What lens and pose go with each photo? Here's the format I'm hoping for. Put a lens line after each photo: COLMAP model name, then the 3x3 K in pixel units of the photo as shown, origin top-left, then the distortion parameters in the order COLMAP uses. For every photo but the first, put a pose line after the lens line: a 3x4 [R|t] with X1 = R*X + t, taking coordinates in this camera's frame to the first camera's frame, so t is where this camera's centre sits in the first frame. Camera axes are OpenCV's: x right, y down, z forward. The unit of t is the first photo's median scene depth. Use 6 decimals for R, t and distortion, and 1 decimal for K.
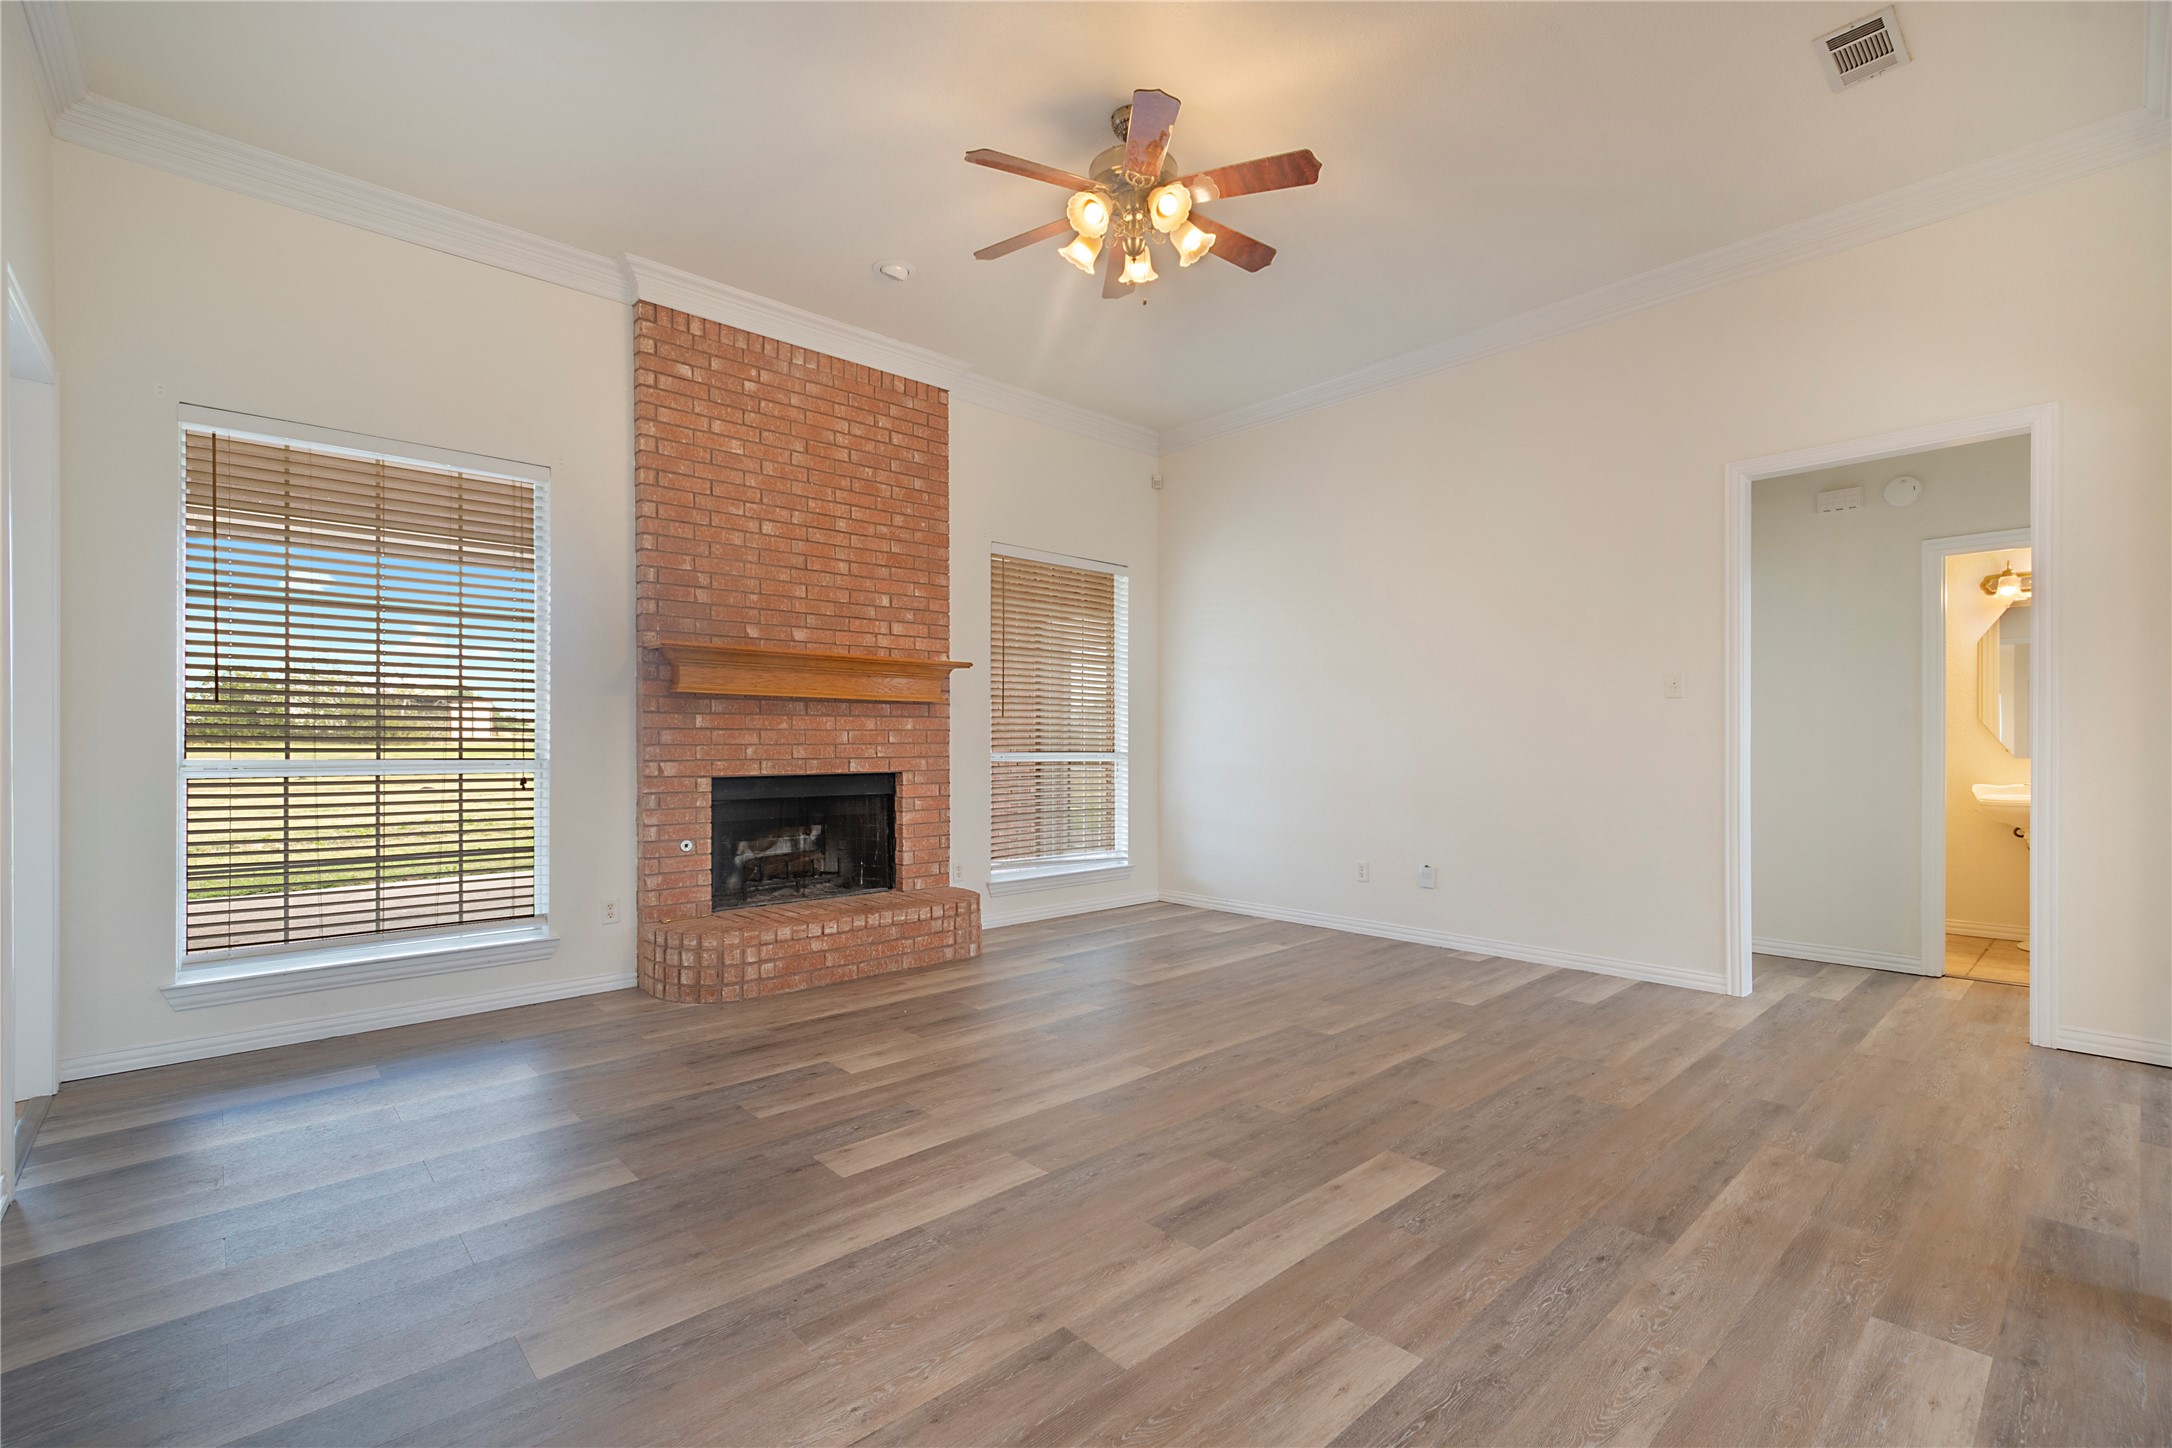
lens RADIAL K [[957.0, 0, 1078.0], [0, 957.0, 732.3], [0, 0, 1]] dist [0.004344, -0.006033]
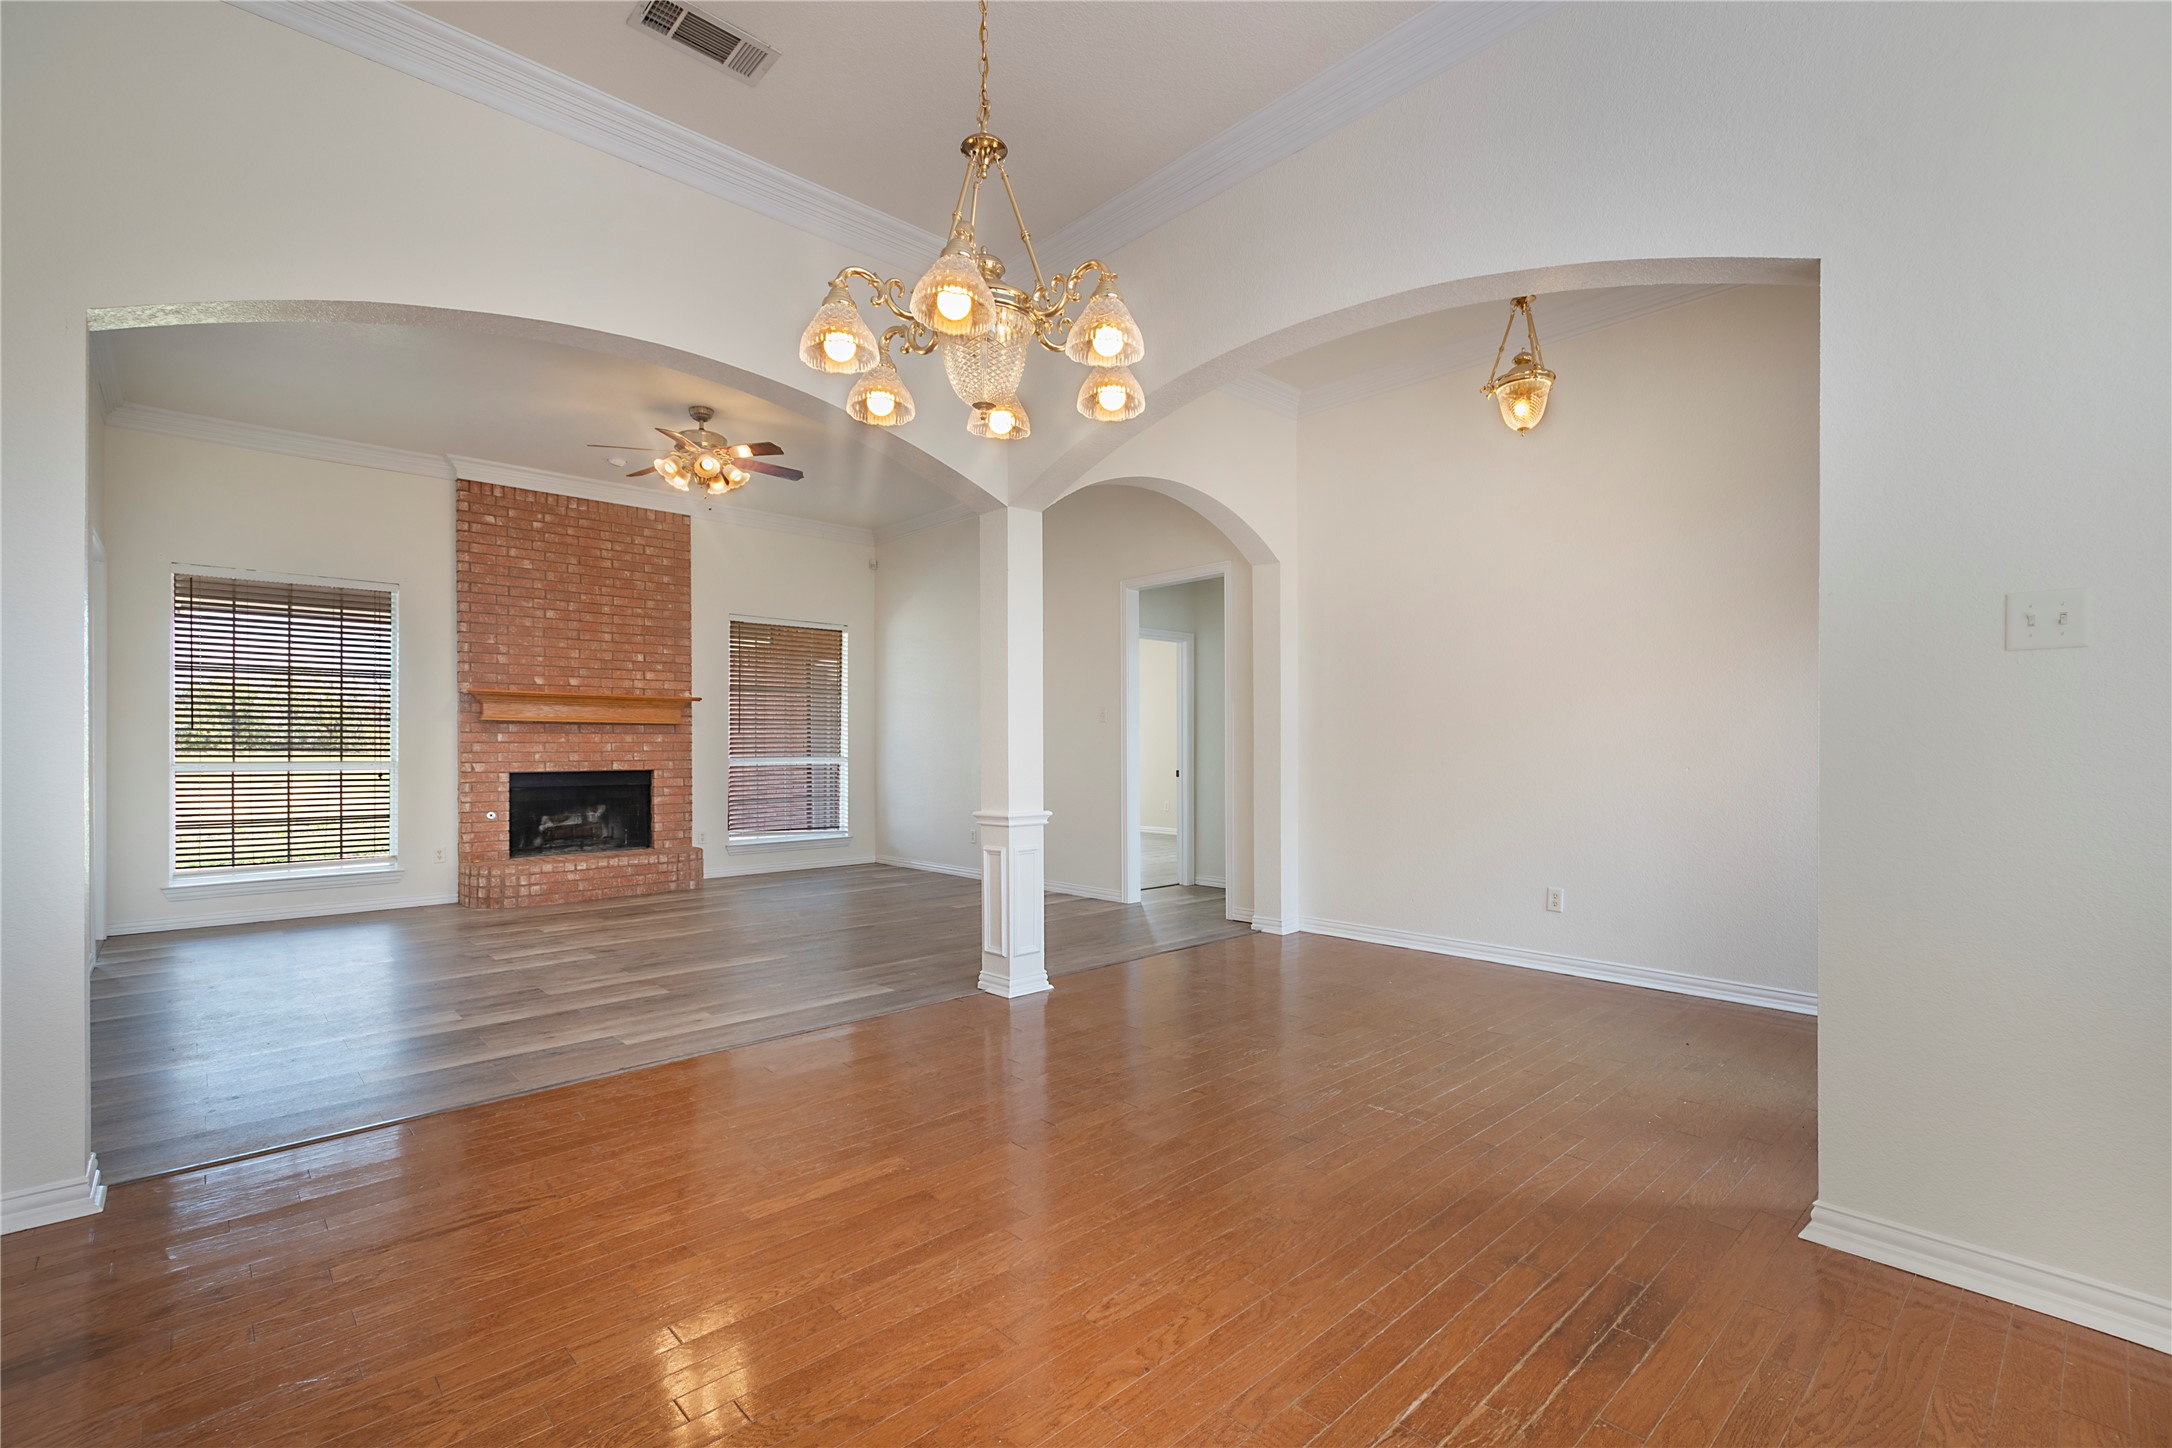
lens RADIAL K [[957.0, 0, 1094.1], [0, 957.0, 738.7], [0, 0, 1]] dist [0.004344, -0.006033]
pose [[0.999842, 0.001033, 0.017743, 0.559748], [-0.001083, 0.999996, 0.002792, -0.015243], [-0.017740, -0.002811, 0.999839, -0.608239]]
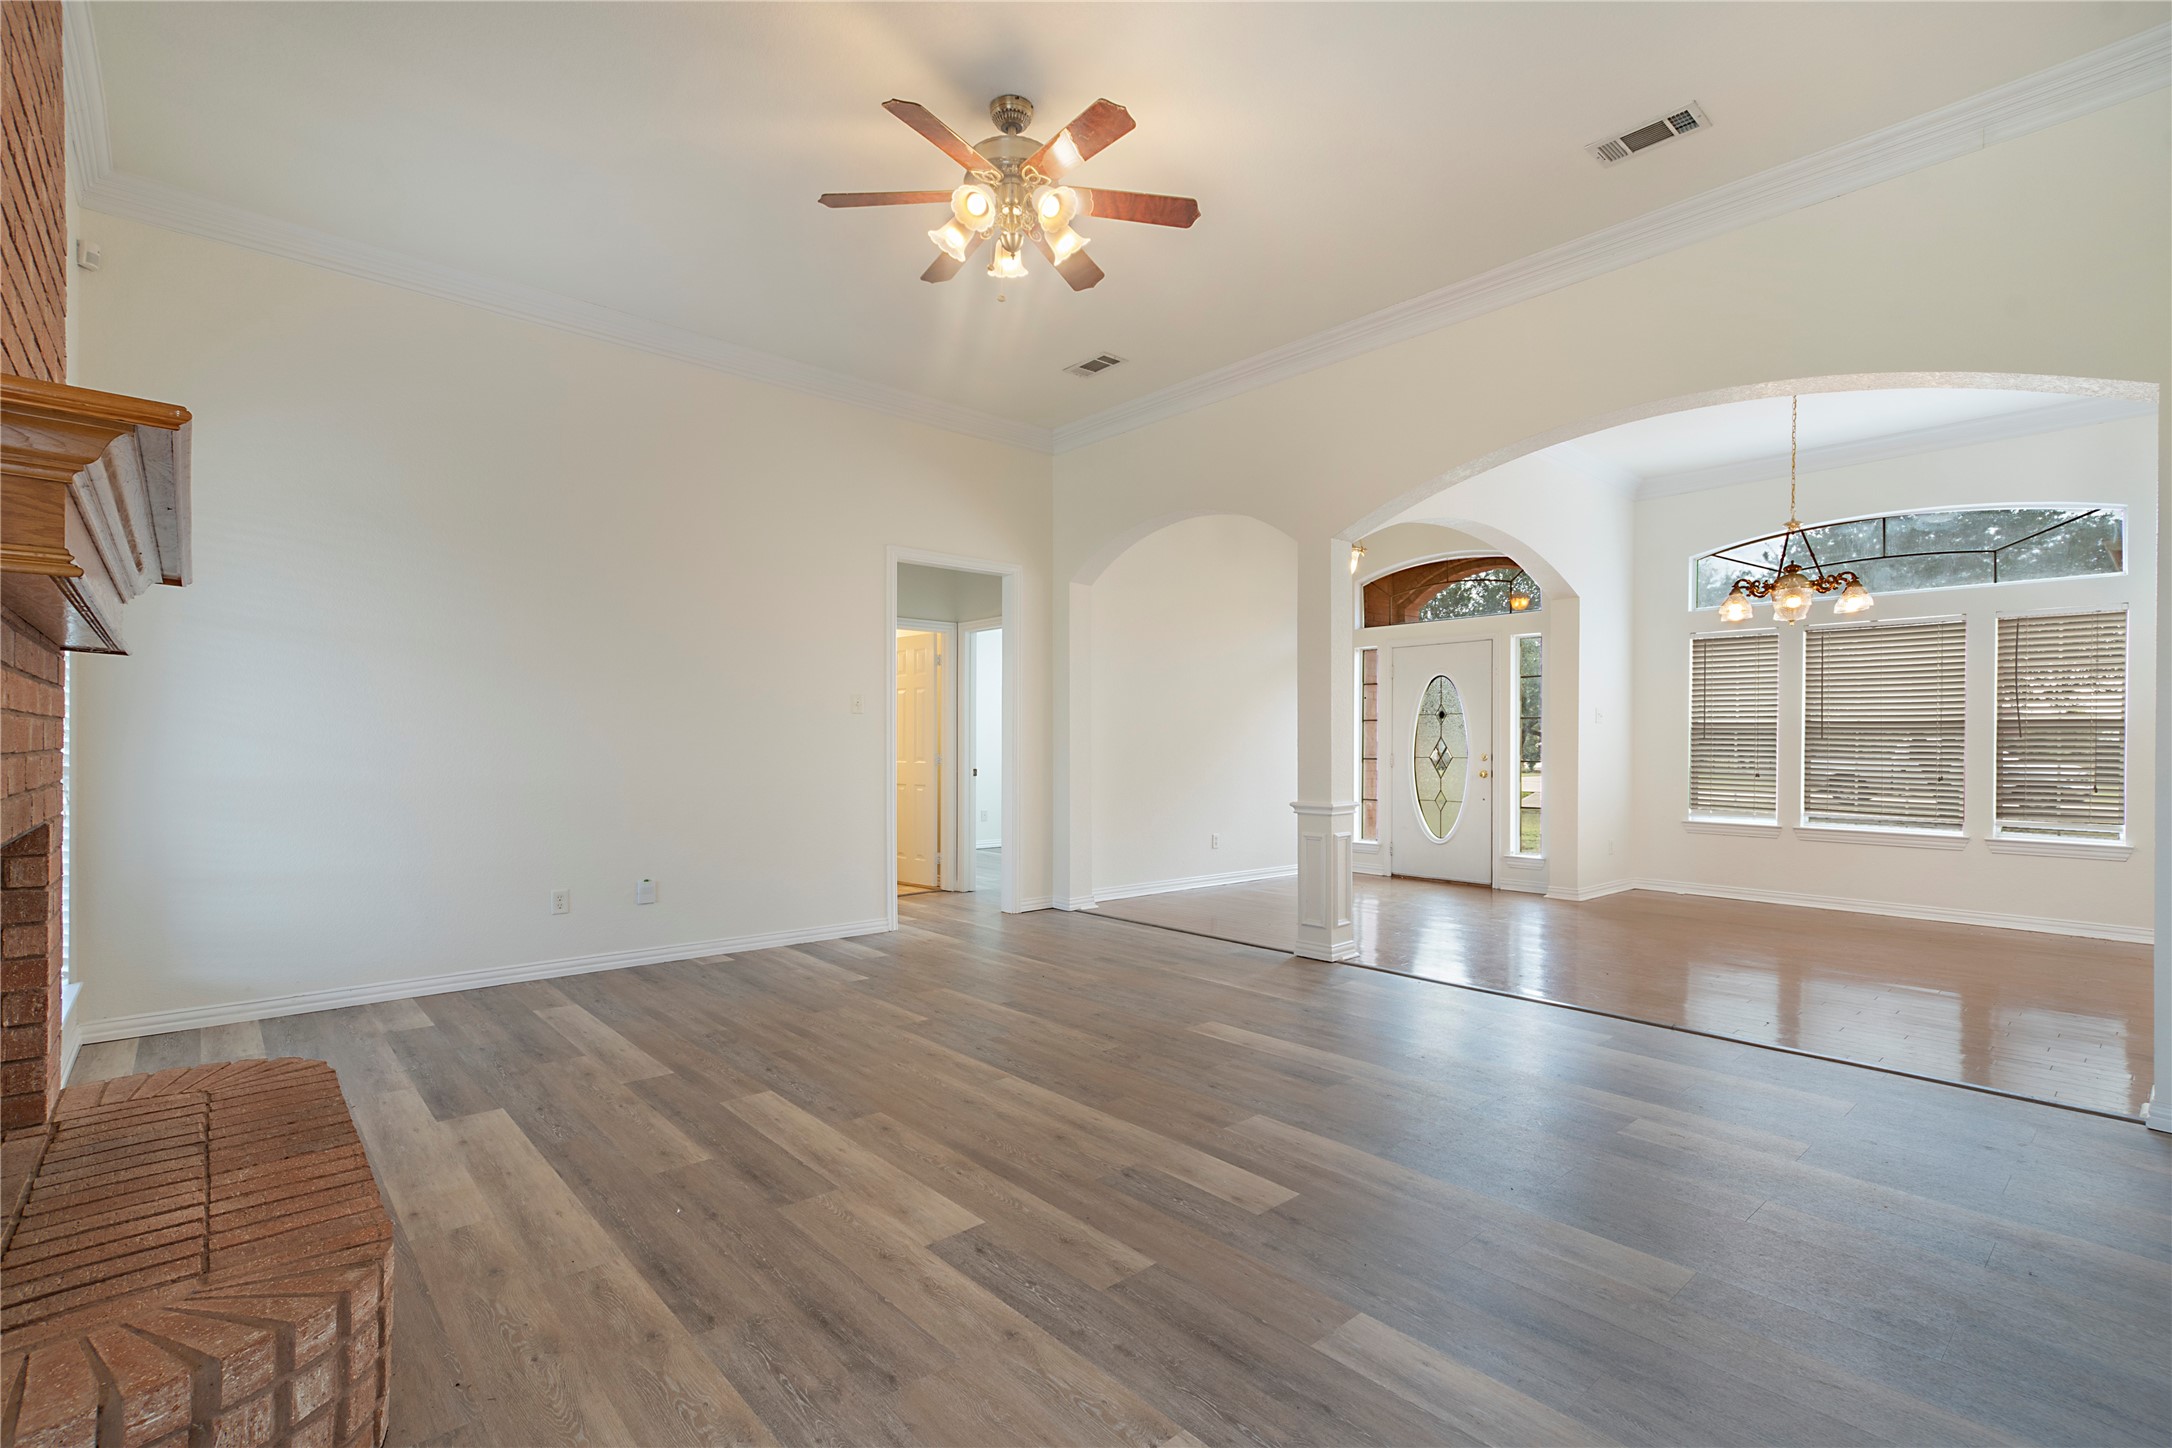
lens RADIAL K [[957.0, 0, 1083.1], [0, 957.0, 756.5], [0, 0, 1]] dist [0.004344, -0.006033]
pose [[0.021328, -0.008764, 0.999734, -0.652033], [-0.016673, 0.999819, 0.009120, 0.001571], [-0.999634, -0.016863, 0.021178, 0.634375]]
